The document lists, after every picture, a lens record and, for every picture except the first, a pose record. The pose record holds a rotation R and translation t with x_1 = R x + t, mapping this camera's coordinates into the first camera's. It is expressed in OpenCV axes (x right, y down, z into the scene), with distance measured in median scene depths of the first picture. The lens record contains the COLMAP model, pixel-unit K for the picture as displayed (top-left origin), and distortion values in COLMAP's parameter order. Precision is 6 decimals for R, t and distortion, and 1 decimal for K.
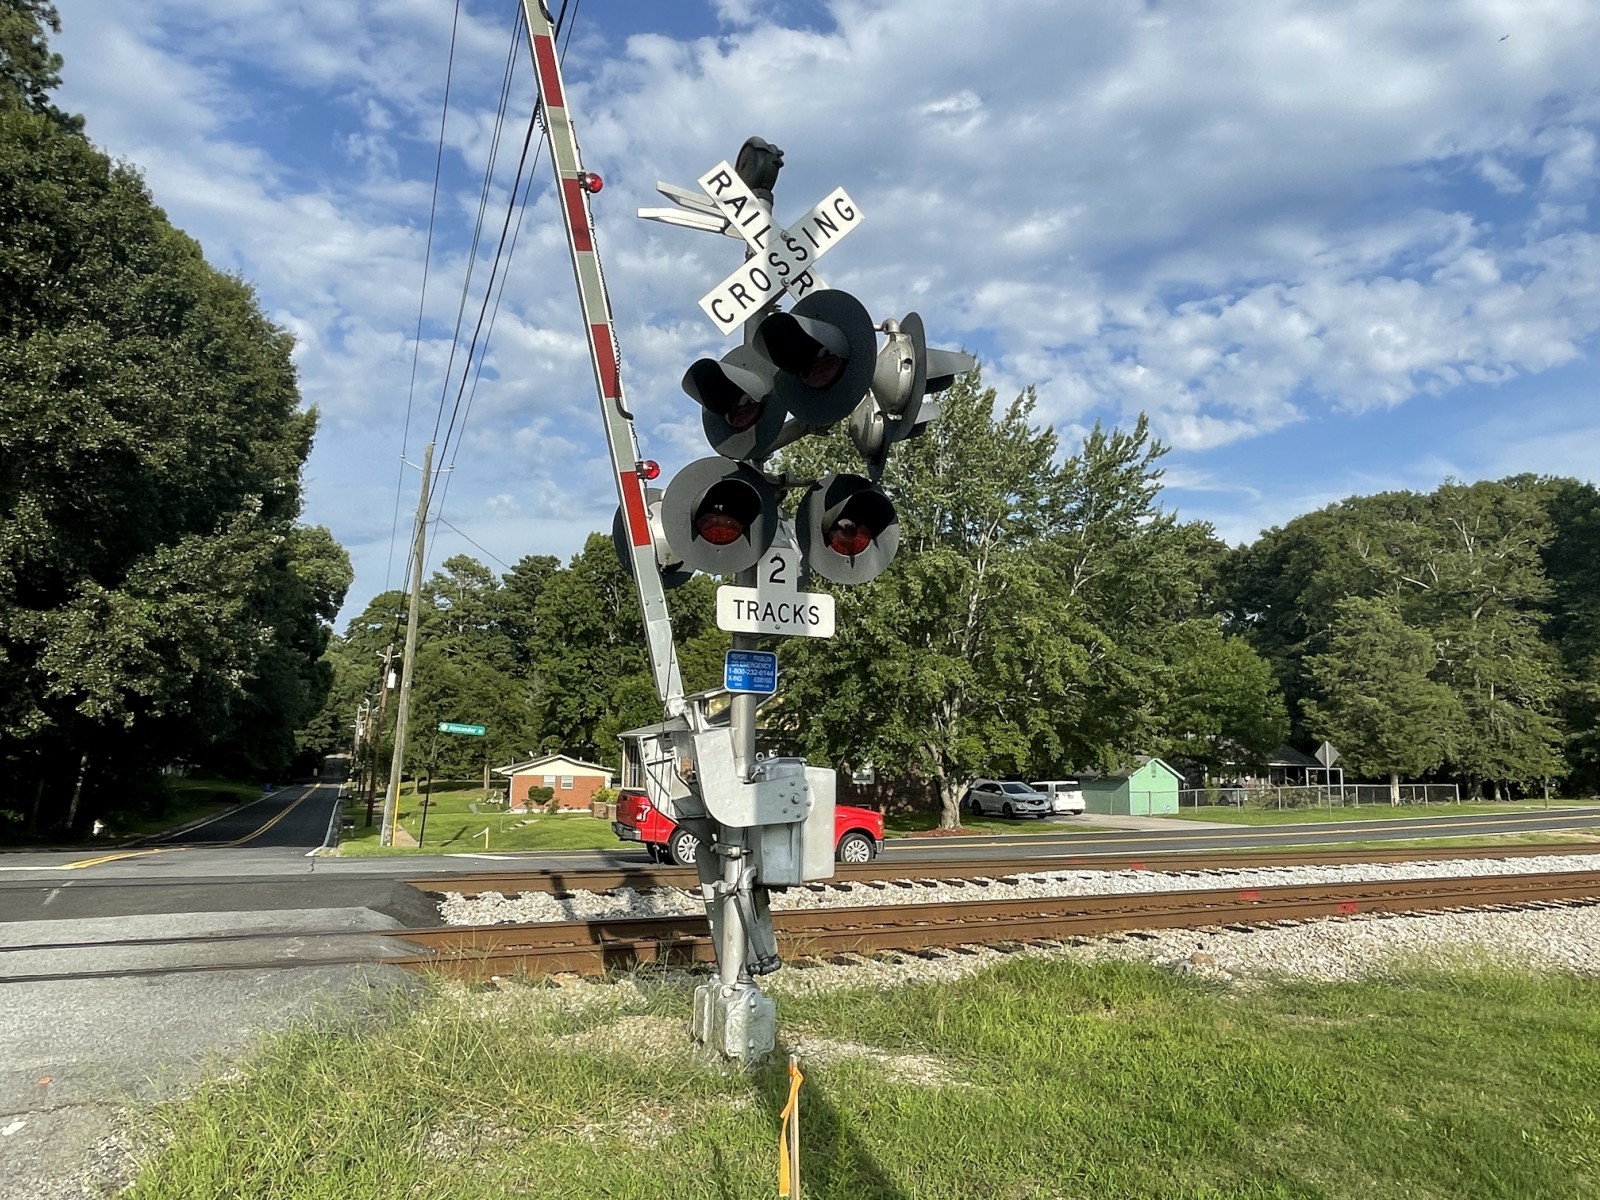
lens RADIAL K [[1078.0, 0, 806.8], [0, 1078.0, 599.7], [0, 0, 1]] dist [-0.002651, -0.000748]
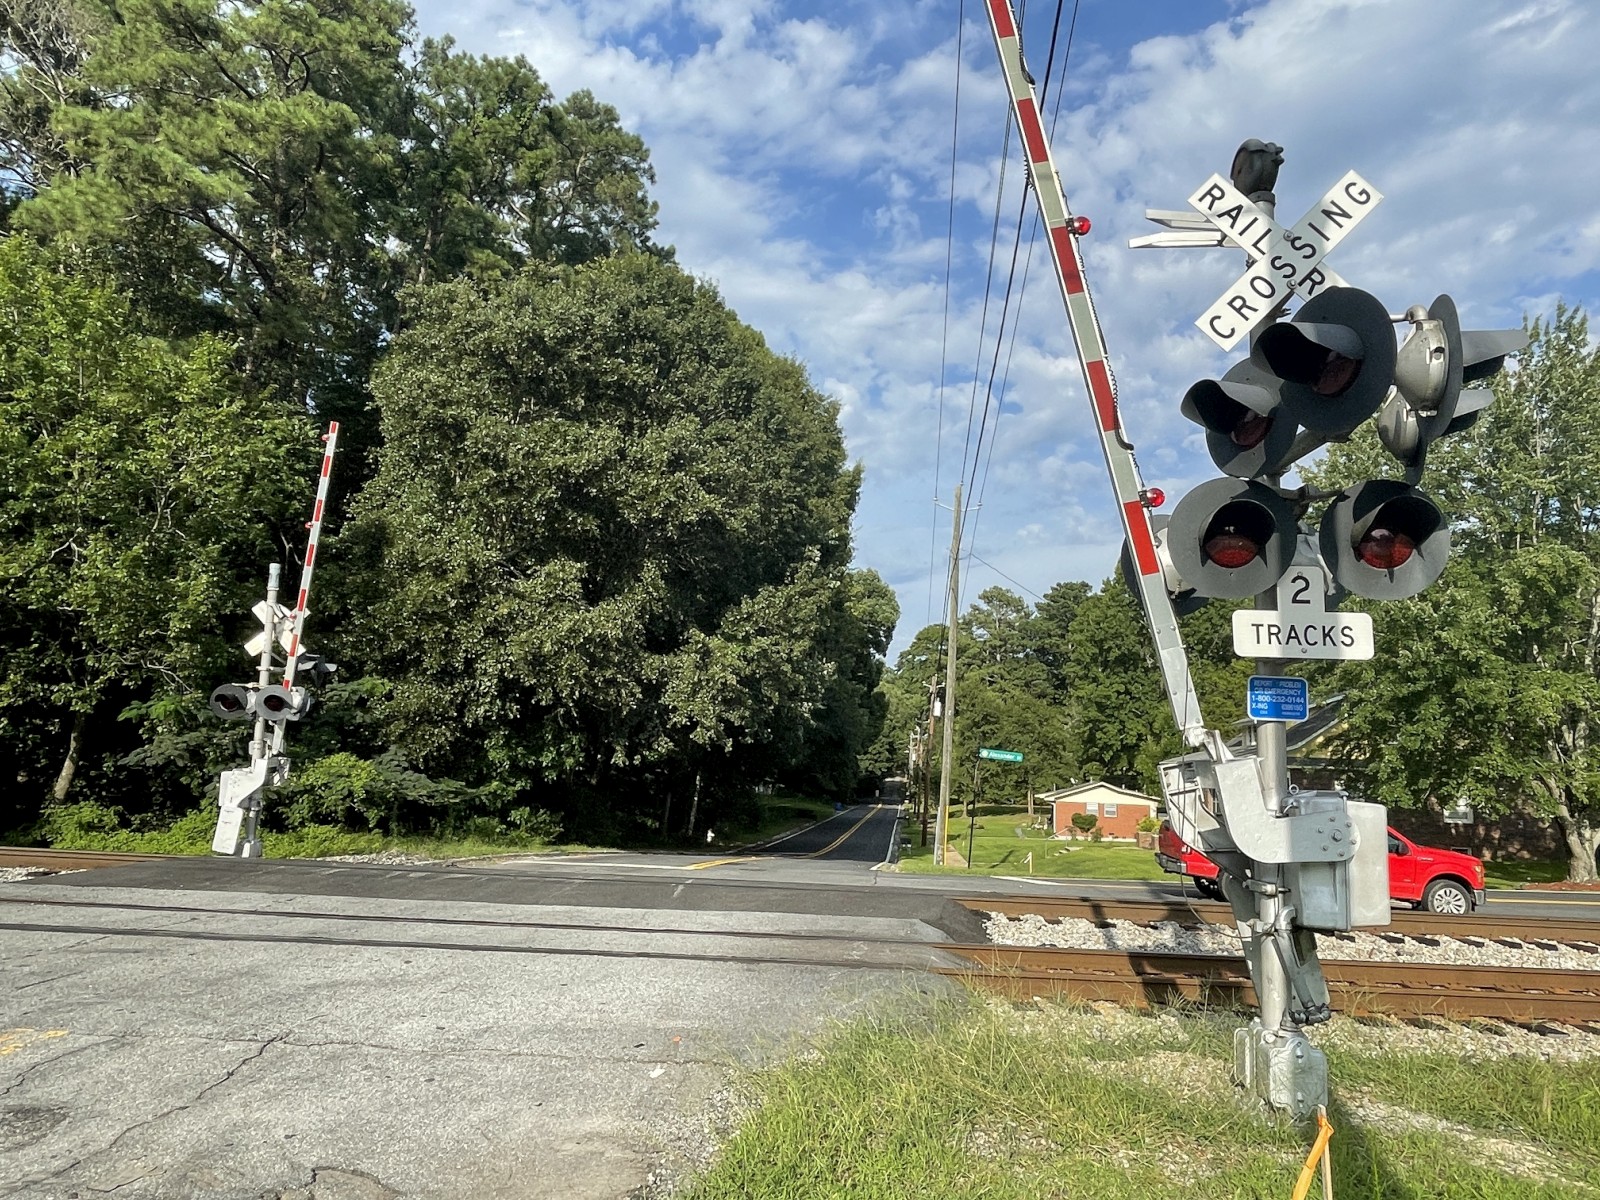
lens RADIAL K [[1078.0, 0, 806.8], [0, 1078.0, 599.7], [0, 0, 1]] dist [-0.002651, -0.000748]
pose [[0.883174, -0.058695, -0.465359, 0.005628], [0.047387, 0.998229, -0.035973, -0.001104], [0.466646, 0.009718, 0.884391, -0.005973]]
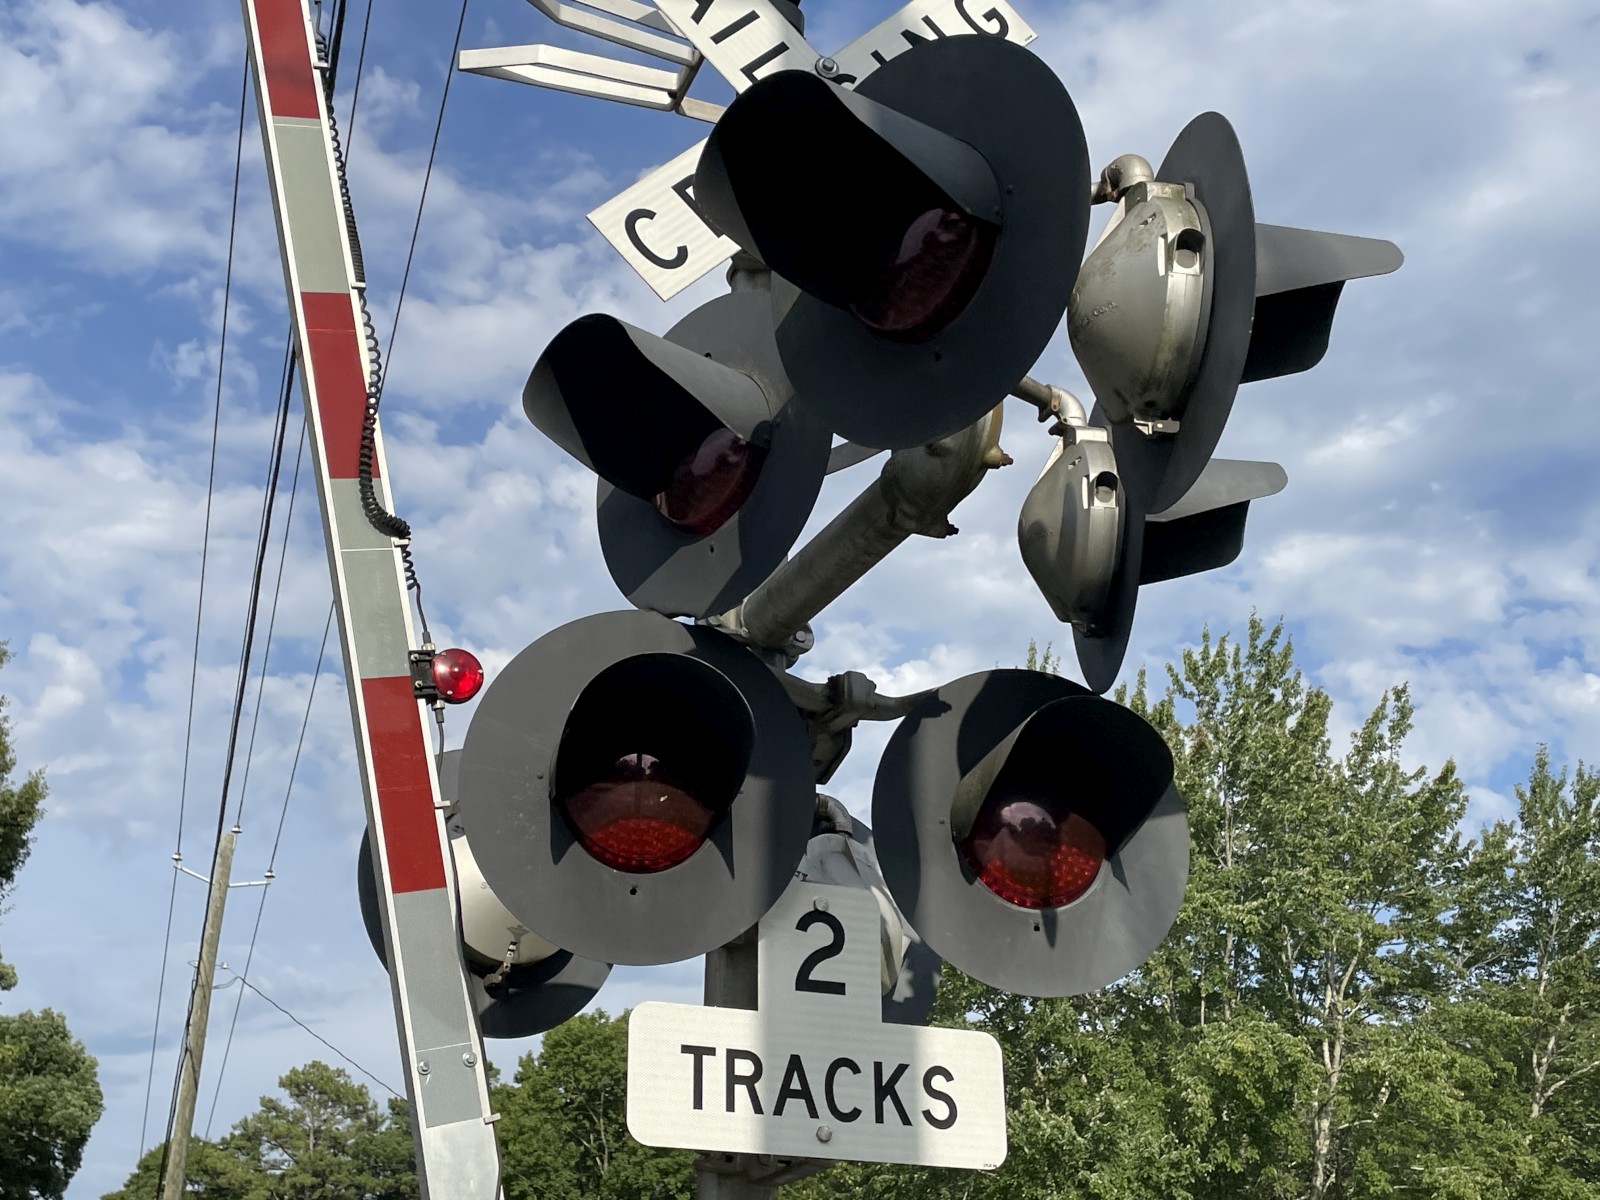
lens RADIAL K [[1983.3, 0, 772.8], [0, 1983.3, 561.4], [0, 0, 1]] dist [0.177987, -0.410356]
pose [[0.995132, -0.042042, -0.089139, 0.003351], [0.015615, 0.960283, -0.278592, 0.005205], [0.097311, 0.275843, 0.956264, 0.074355]]
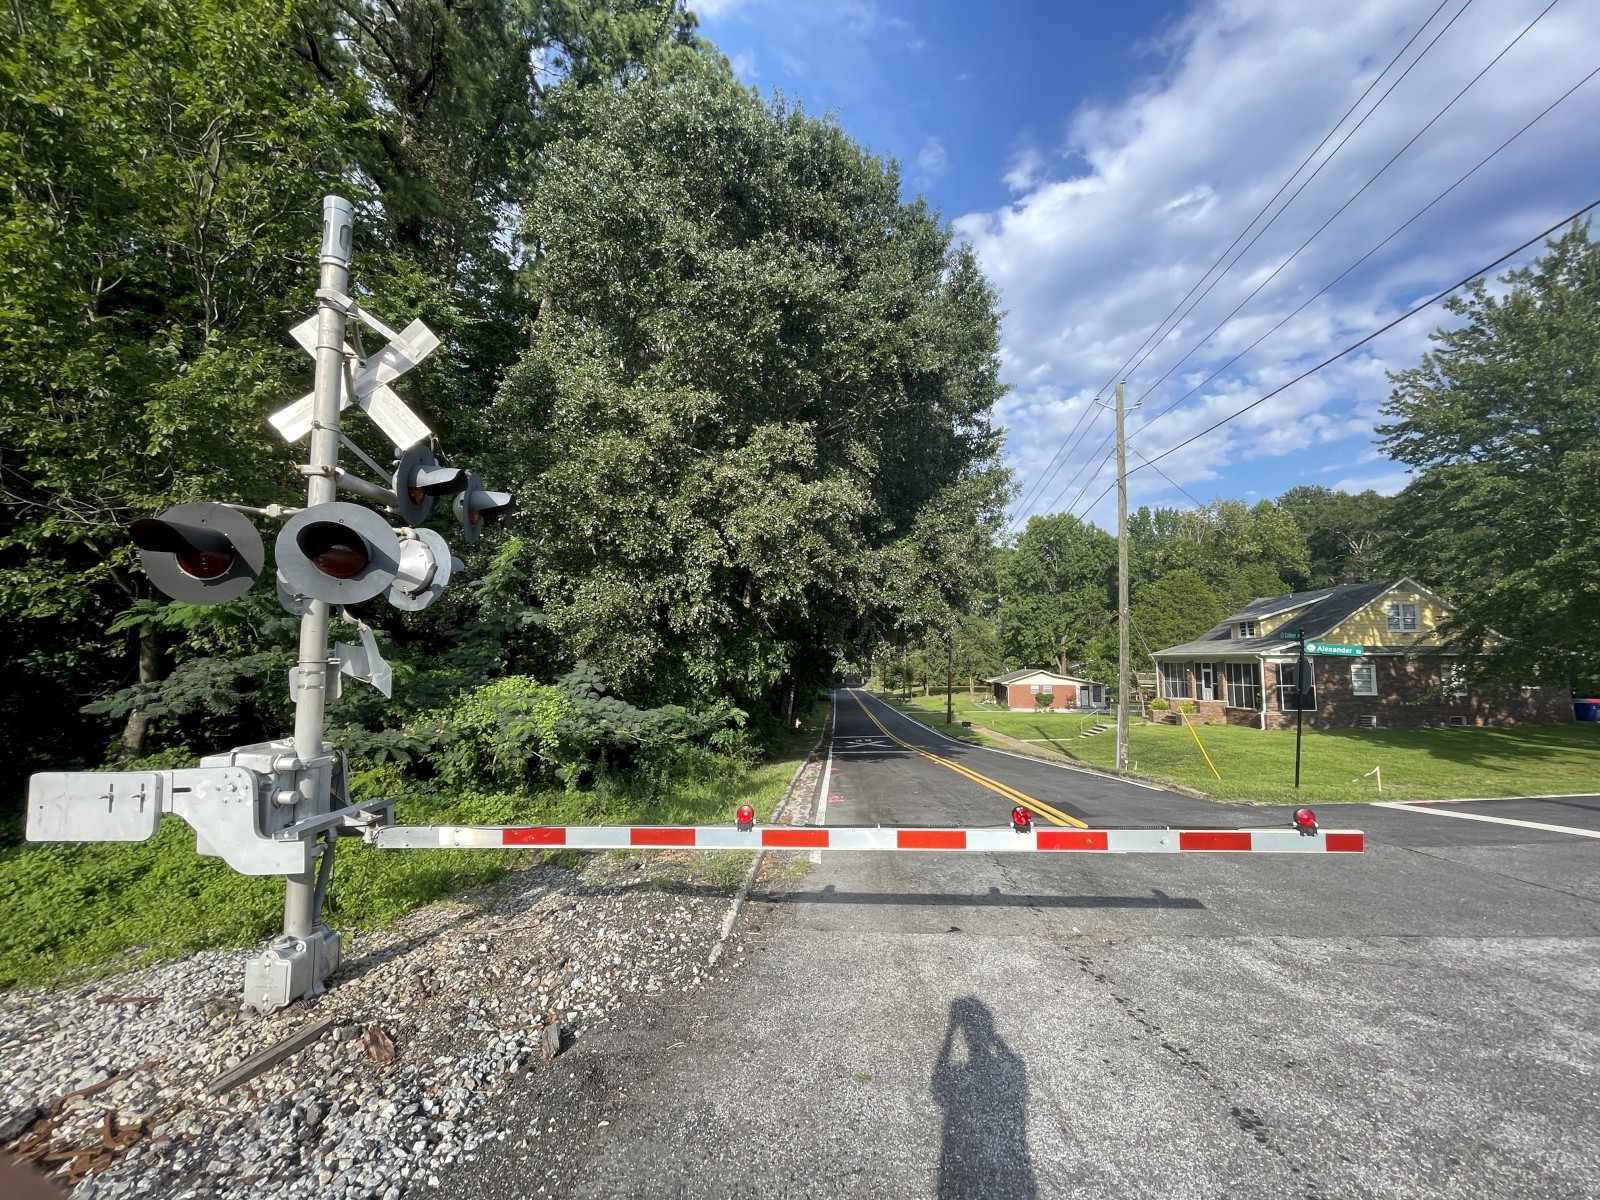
lens RADIAL K [[654.5, 0, 800.0], [0, 654.5, 600.0], [0, 0, 1]] dist [-0.000819, -0.000219]
pose [[0.897761, -0.059930, -0.436388, -0.374166], [0.076704, 0.996835, 0.020901, 0.030932], [0.433754, -0.052237, 0.899516, 0.287388]]
